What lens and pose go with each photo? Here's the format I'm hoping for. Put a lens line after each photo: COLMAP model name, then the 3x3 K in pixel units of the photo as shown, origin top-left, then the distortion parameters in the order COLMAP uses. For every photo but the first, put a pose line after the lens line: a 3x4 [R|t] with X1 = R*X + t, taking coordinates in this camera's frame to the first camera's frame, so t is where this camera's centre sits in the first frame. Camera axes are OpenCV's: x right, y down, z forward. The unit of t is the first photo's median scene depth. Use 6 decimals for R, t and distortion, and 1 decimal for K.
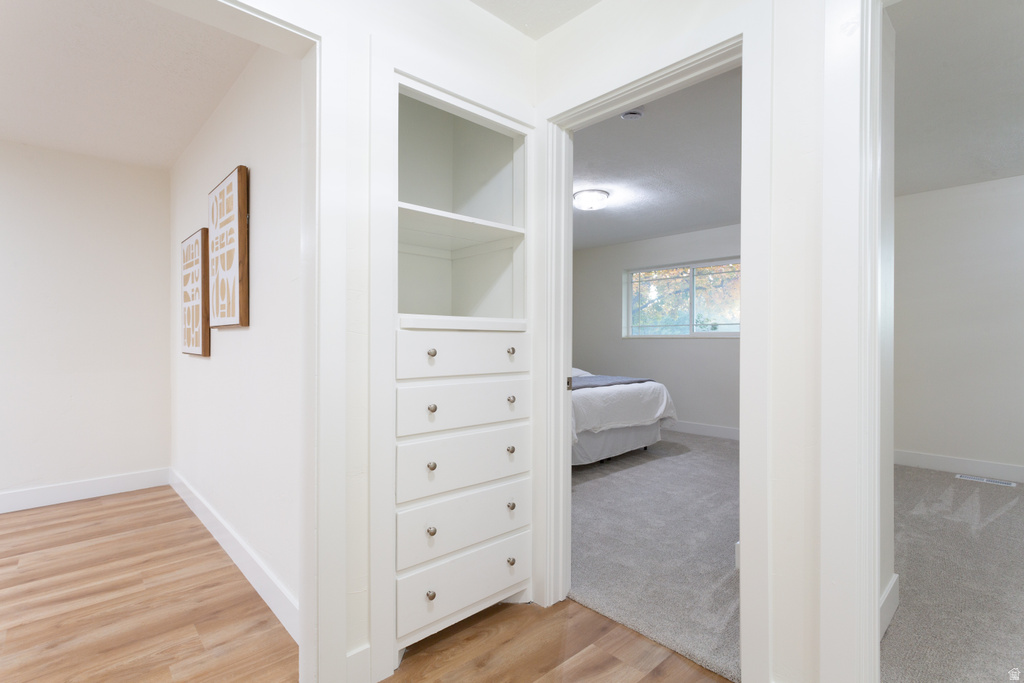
lens RADIAL K [[480.9, 0, 512.0], [0, 480.9, 341.5], [0, 0, 1]] dist [0.002634, -0.000143]
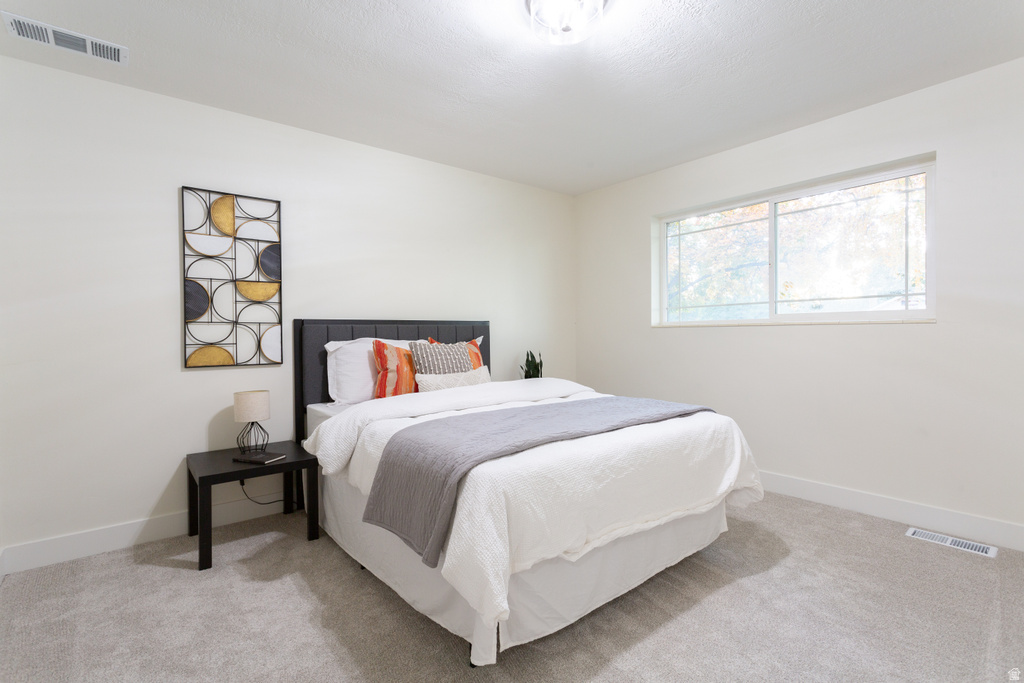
lens RADIAL K [[480.9, 0, 512.0], [0, 480.9, 341.5], [0, 0, 1]] dist [0.002634, -0.000143]
pose [[0.997212, -0.013984, -0.073299, 0.121286], [0.015052, 0.999788, 0.014050, 0.000443], [0.073086, -0.015114, 0.997211, 0.469729]]
